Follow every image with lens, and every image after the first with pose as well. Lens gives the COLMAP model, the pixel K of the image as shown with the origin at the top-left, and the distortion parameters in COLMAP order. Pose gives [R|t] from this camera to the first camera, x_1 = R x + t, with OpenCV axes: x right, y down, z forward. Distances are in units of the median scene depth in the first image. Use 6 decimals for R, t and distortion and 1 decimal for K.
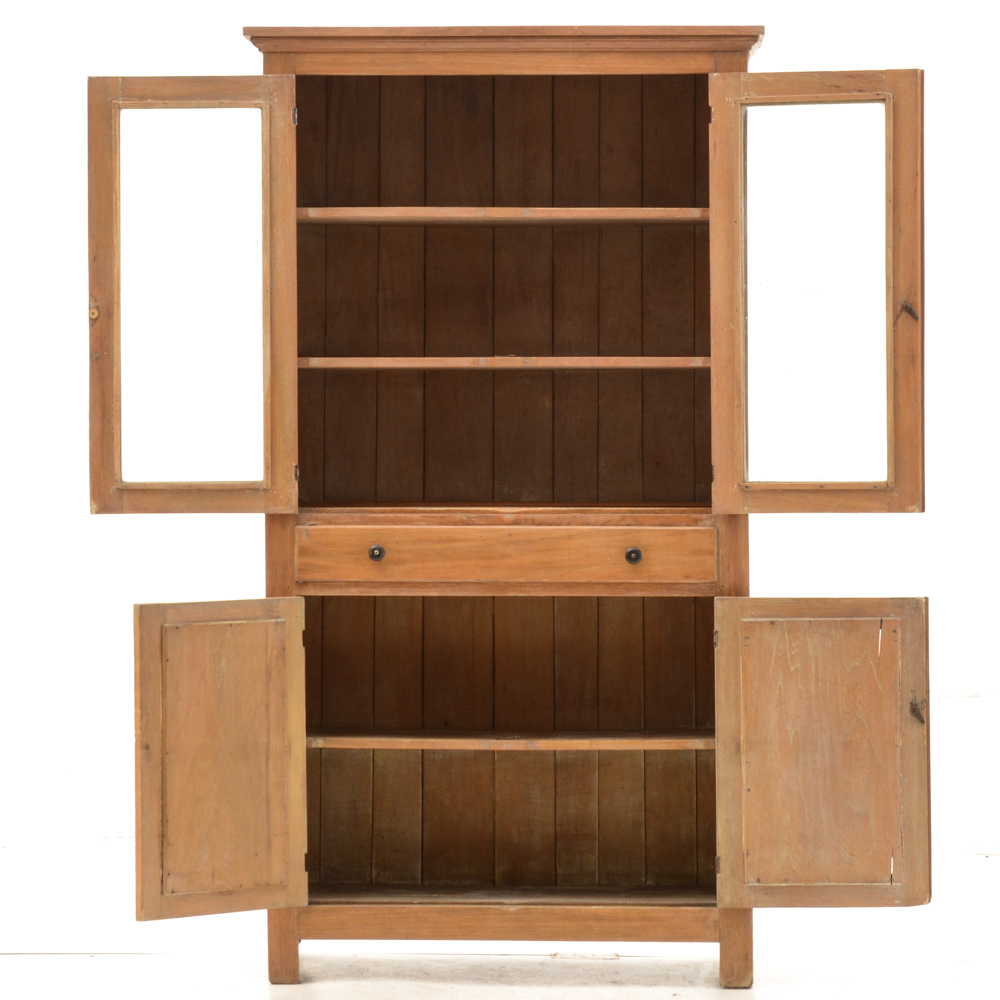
lens RADIAL K [[4688.3, 0, 499.2], [0, 4688.3, 498.5], [0, 0, 1]] dist [0.566415, 0.000000]
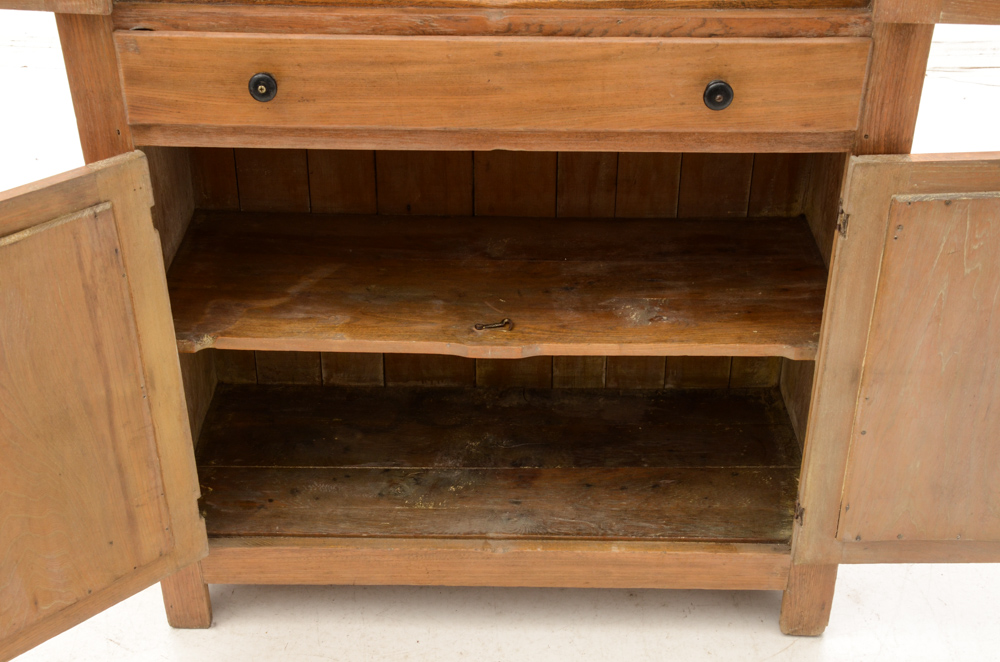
lens RADIAL K [[1386.4, 0, 490.2], [0, 1386.4, 340.7], [0, 0, 1]] dist [0.138150, 0.000000]
pose [[0.999976, -0.002966, 0.006331, 0.000074], [-0.000704, 0.858244, 0.513241, -0.048567], [-0.006955, -0.513233, 0.858221, 0.838721]]
